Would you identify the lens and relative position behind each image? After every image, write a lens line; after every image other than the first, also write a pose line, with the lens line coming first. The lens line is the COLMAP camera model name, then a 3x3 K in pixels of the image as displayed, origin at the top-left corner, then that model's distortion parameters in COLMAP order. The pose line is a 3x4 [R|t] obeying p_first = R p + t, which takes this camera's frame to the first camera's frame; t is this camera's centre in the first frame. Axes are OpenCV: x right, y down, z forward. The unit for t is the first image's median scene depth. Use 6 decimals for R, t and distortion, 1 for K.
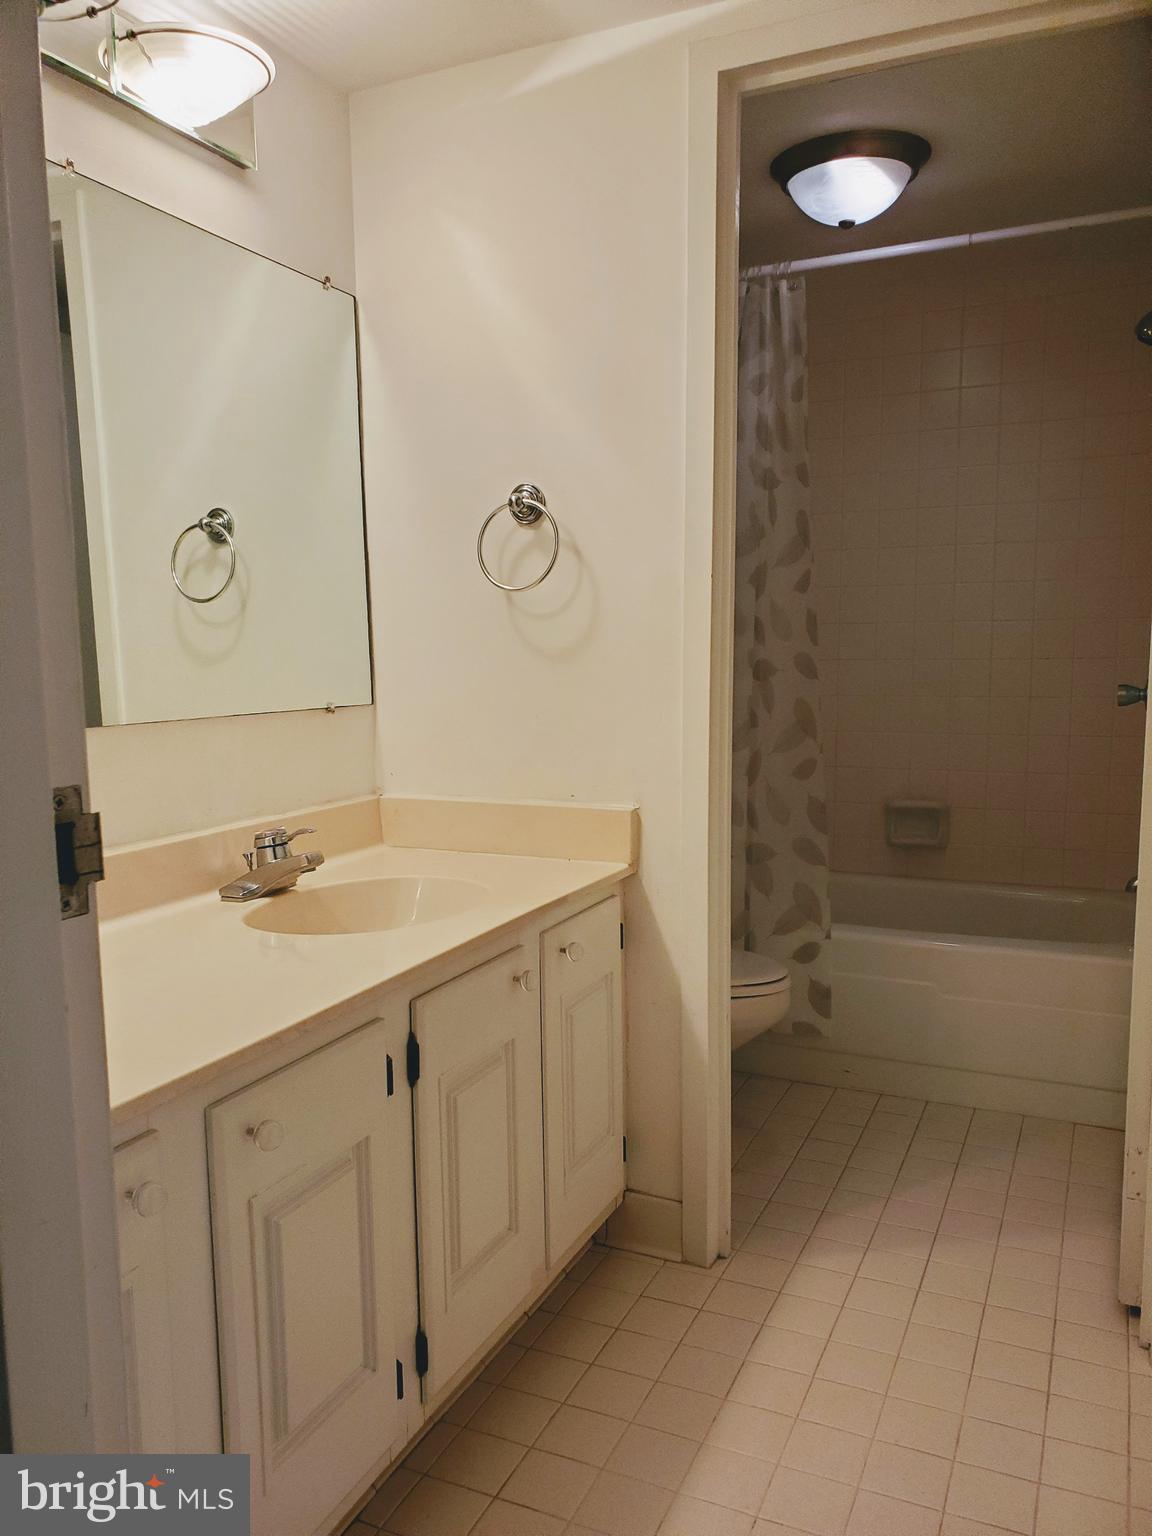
lens RADIAL K [[1194.9, 0, 583.7], [0, 1194.9, 784.2], [0, 0, 1]] dist [0.050723, -0.017730]
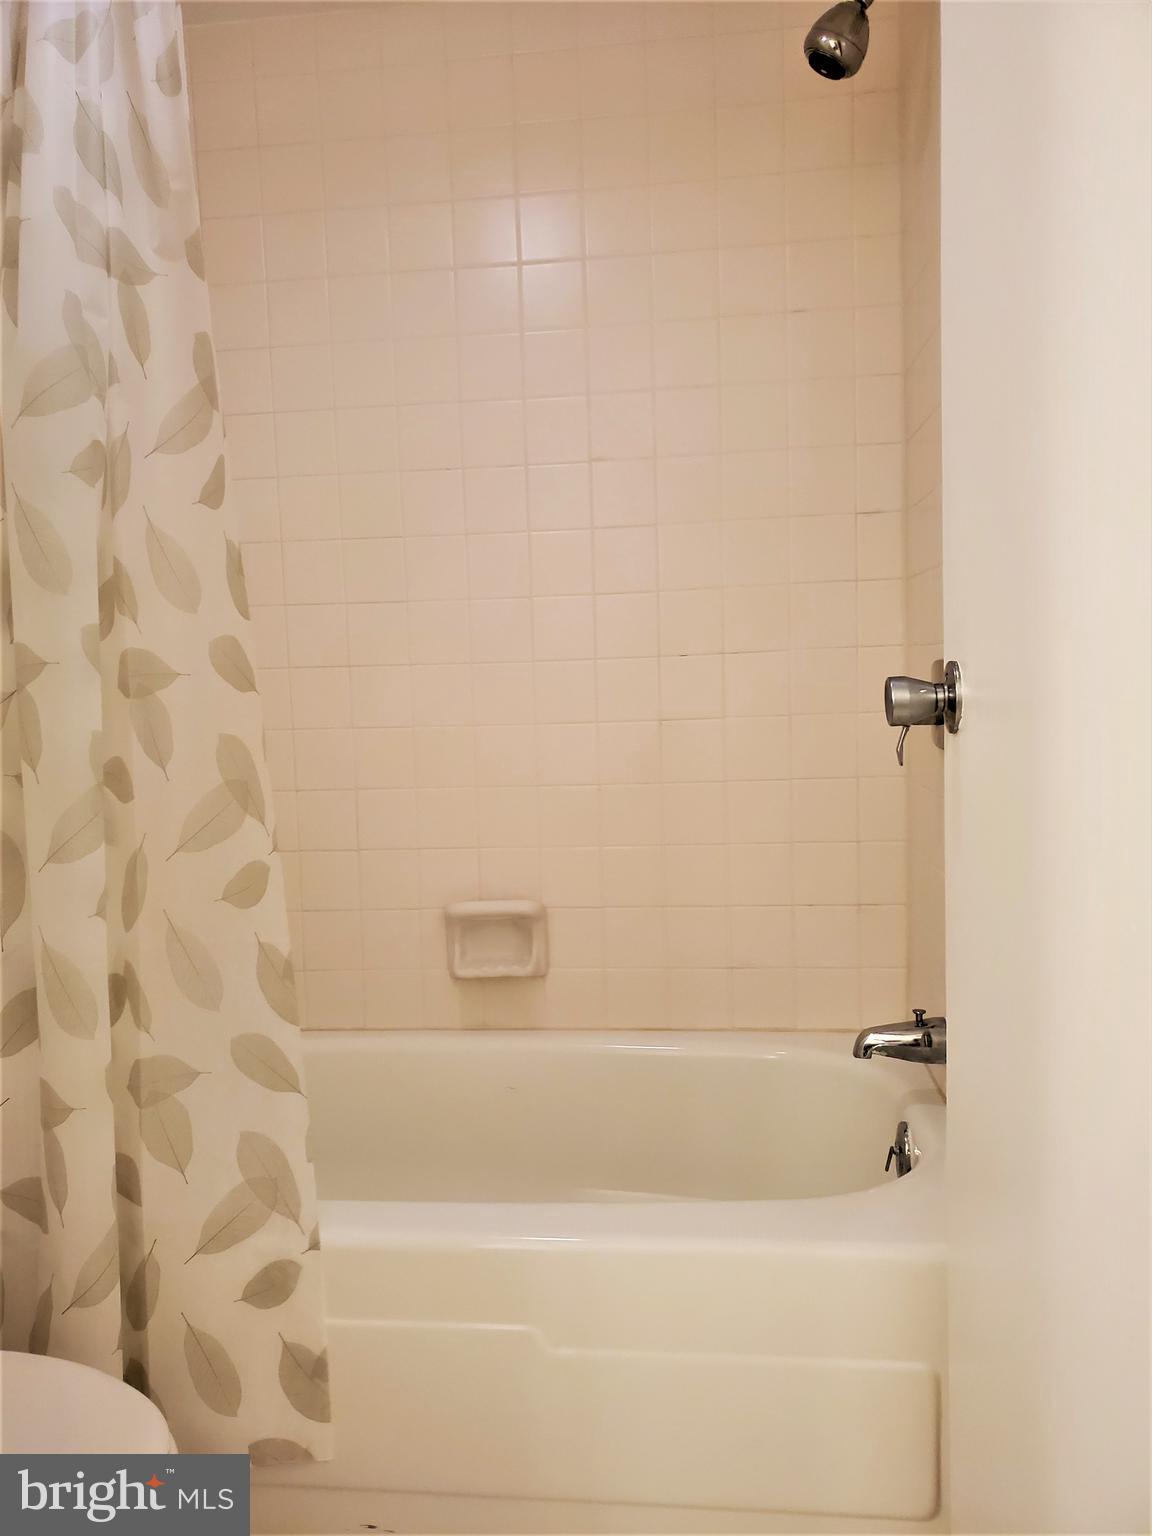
lens RADIAL K [[1194.9, 0, 579.1], [0, 1194.9, 763.1], [0, 0, 1]] dist [0.050723, -0.017730]
pose [[0.946553, -0.049985, 0.318651, 0.161023], [0.065442, 0.997133, -0.037981, -0.034000], [-0.315839, 0.056804, 0.947111, 0.514660]]
